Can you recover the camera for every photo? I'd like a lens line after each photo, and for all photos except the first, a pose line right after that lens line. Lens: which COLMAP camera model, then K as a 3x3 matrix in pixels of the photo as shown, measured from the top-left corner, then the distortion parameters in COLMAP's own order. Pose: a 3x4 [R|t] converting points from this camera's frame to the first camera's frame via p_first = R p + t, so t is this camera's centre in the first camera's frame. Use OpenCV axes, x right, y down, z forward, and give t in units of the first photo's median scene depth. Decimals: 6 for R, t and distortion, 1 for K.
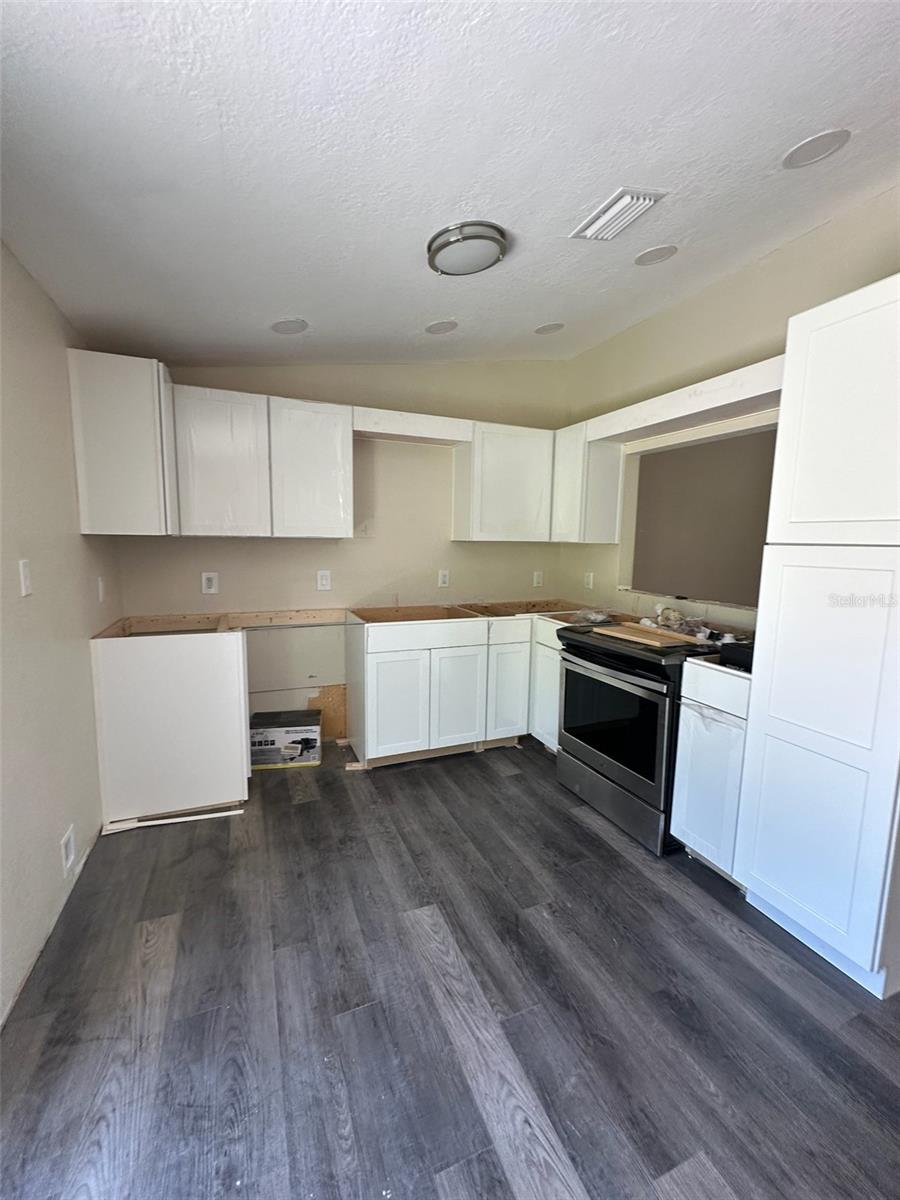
lens RADIAL K [[486.7, 0, 442.2], [0, 486.7, 597.1], [0, 0, 1]] dist [-0.002969, 0.000661]
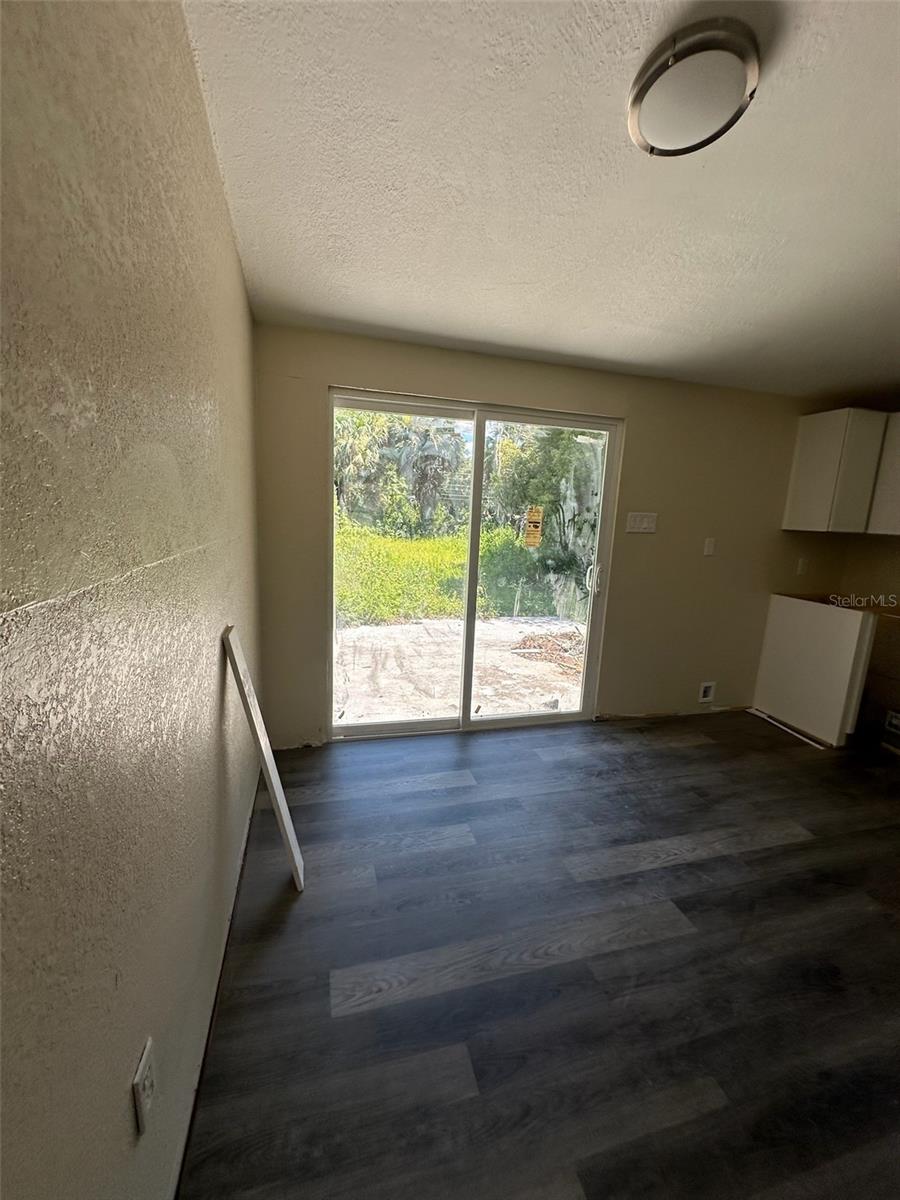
lens RADIAL K [[486.7, 0, 452.4], [0, 486.7, 600.8], [0, 0, 1]] dist [-0.002969, 0.000661]
pose [[-0.118646, 0.153317, -0.981028, 1.440729], [-0.163563, 0.971493, 0.171608, 0.006439], [0.979372, 0.180821, -0.090187, 0.147411]]
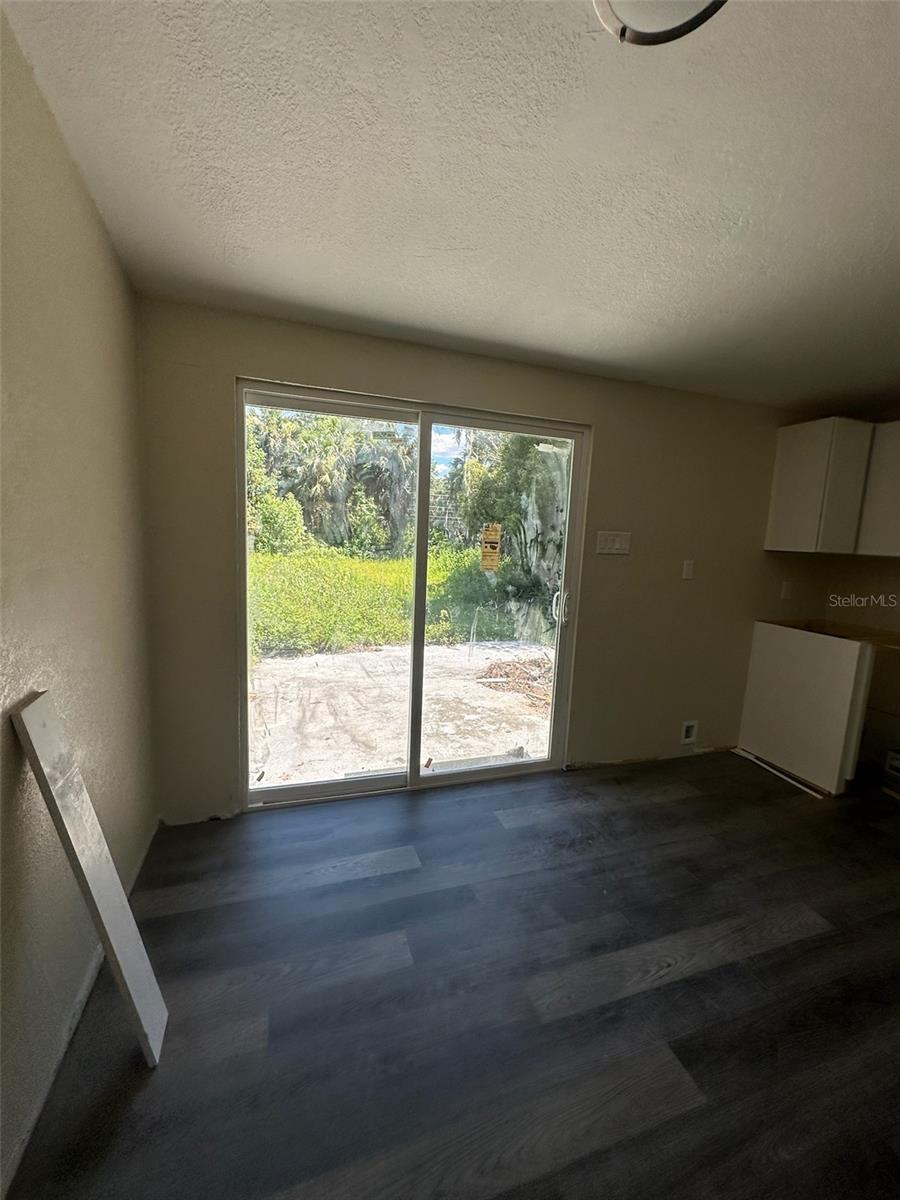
lens RADIAL K [[486.7, 0, 452.4], [0, 486.7, 601.0], [0, 0, 1]] dist [-0.002969, 0.000661]
pose [[-0.060908, 0.113982, -0.991614, 1.129157], [-0.163154, 0.978960, 0.122549, -0.004753], [0.984719, 0.169250, -0.041029, 0.208273]]
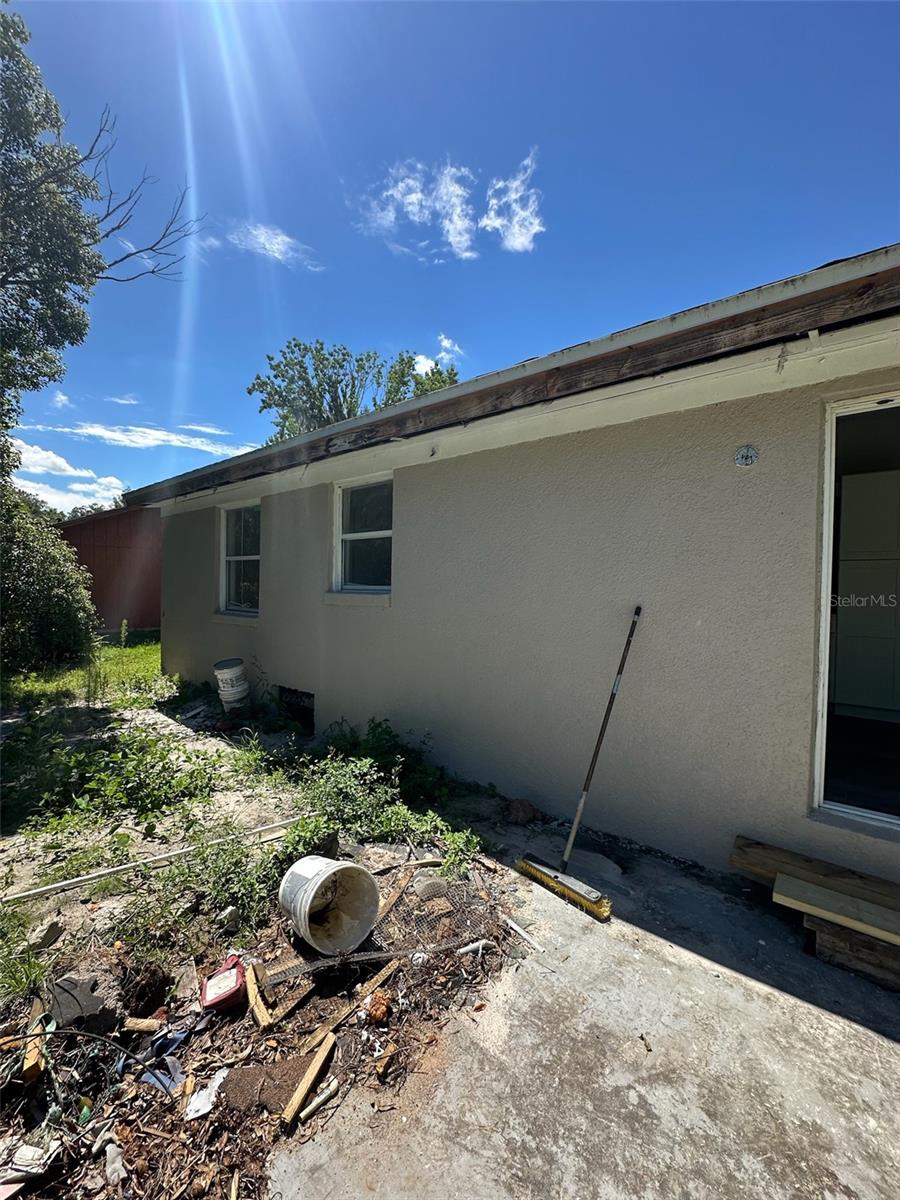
lens RADIAL K [[486.7, 0, 450.0], [0, 486.7, 595.8], [0, 0, 1]] dist [-0.002969, 0.000661]
pose [[0.881297, -0.015063, 0.472323, -2.600226], [0.056178, 0.995744, -0.073067, 0.178091], [-0.469212, 0.090928, 0.878392, -0.250605]]
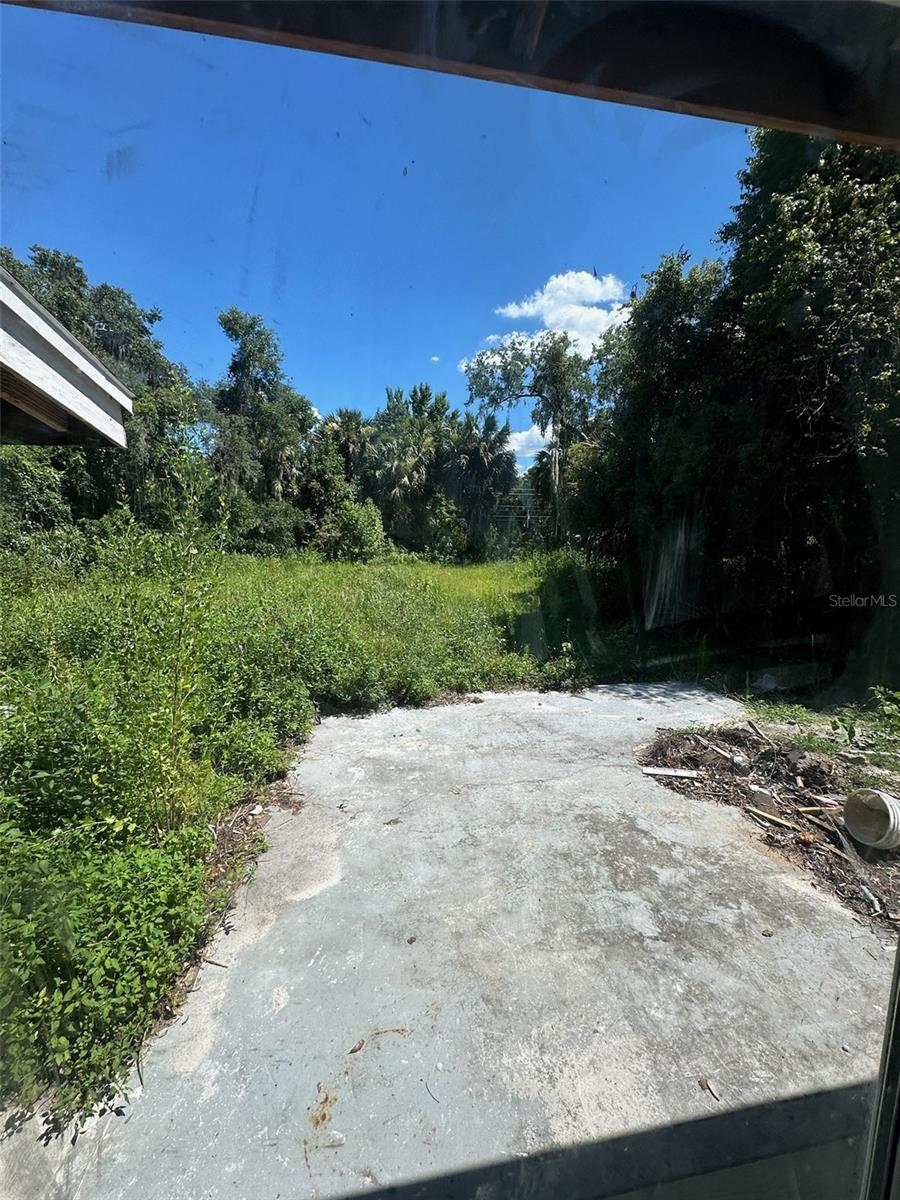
lens RADIAL K [[486.7, 0, 452.1], [0, 486.7, 603.4], [0, 0, 1]] dist [-0.002969, 0.000661]
pose [[-0.218681, 0.118742, -0.968545, -0.241427], [-0.125971, 0.980827, 0.148690, 0.006932], [0.967631, 0.154524, -0.199530, -0.226661]]
